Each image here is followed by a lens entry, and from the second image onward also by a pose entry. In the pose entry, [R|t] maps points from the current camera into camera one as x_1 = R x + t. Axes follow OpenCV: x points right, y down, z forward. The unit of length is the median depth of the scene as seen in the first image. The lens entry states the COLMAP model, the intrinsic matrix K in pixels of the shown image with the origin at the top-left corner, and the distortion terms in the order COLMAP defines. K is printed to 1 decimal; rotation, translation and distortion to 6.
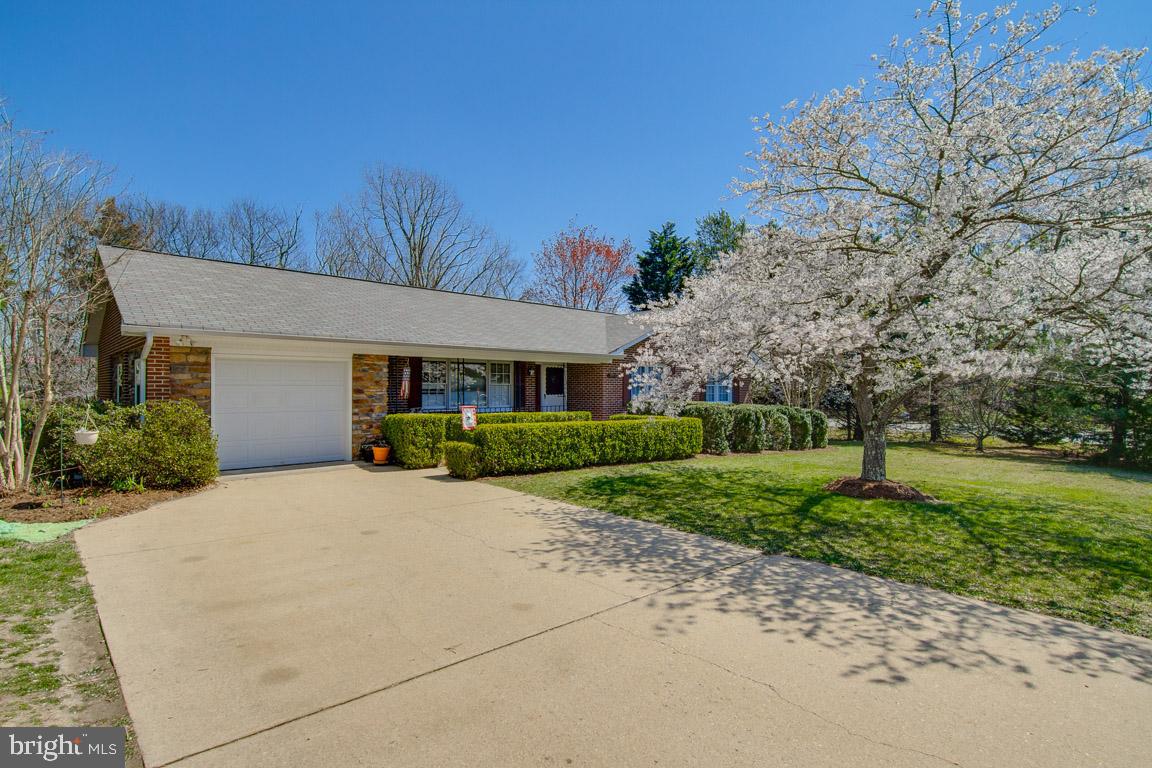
lens RADIAL K [[584.6, 0, 578.9], [0, 584.6, 386.4], [0, 0, 1]] dist [-0.011107, -0.003912]
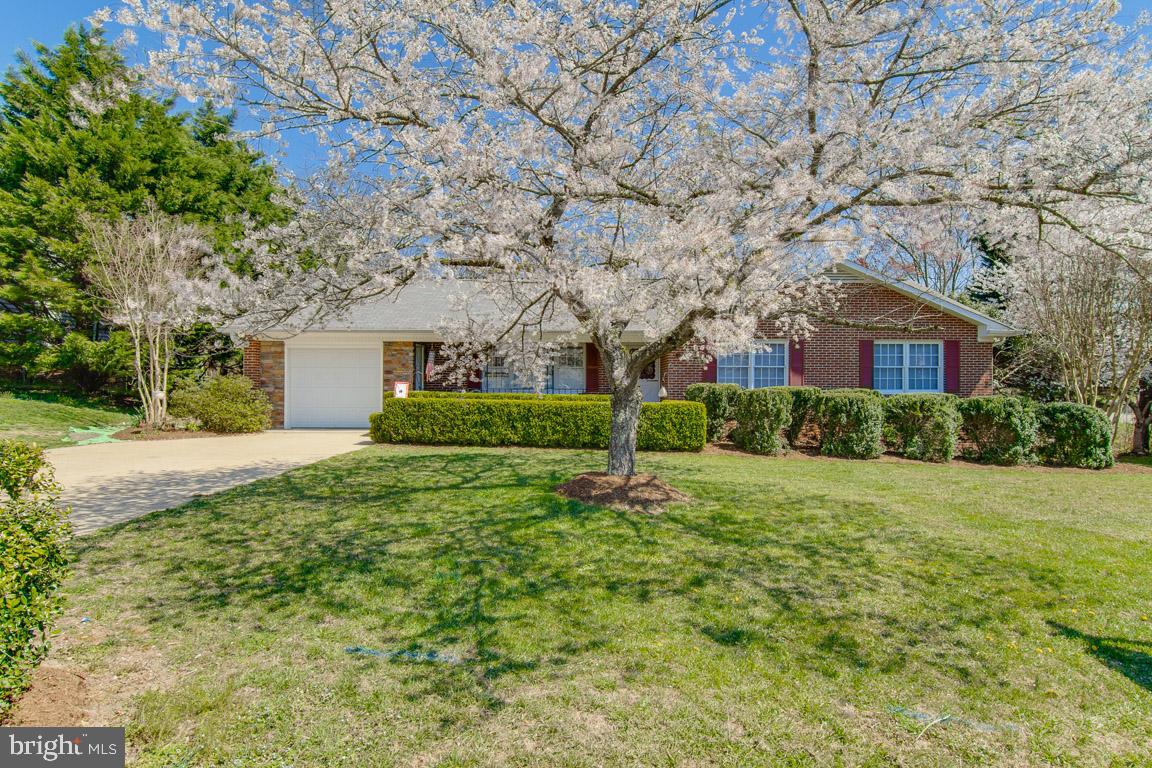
lens RADIAL K [[584.6, 0, 569.9], [0, 584.6, 386.4], [0, 0, 1]] dist [-0.011107, -0.003912]
pose [[0.745578, 0.000353, -0.666418, 0.720484], [0.000849, 0.999999, 0.001479, 0.036749], [0.666417, -0.001668, 0.745577, 0.341425]]
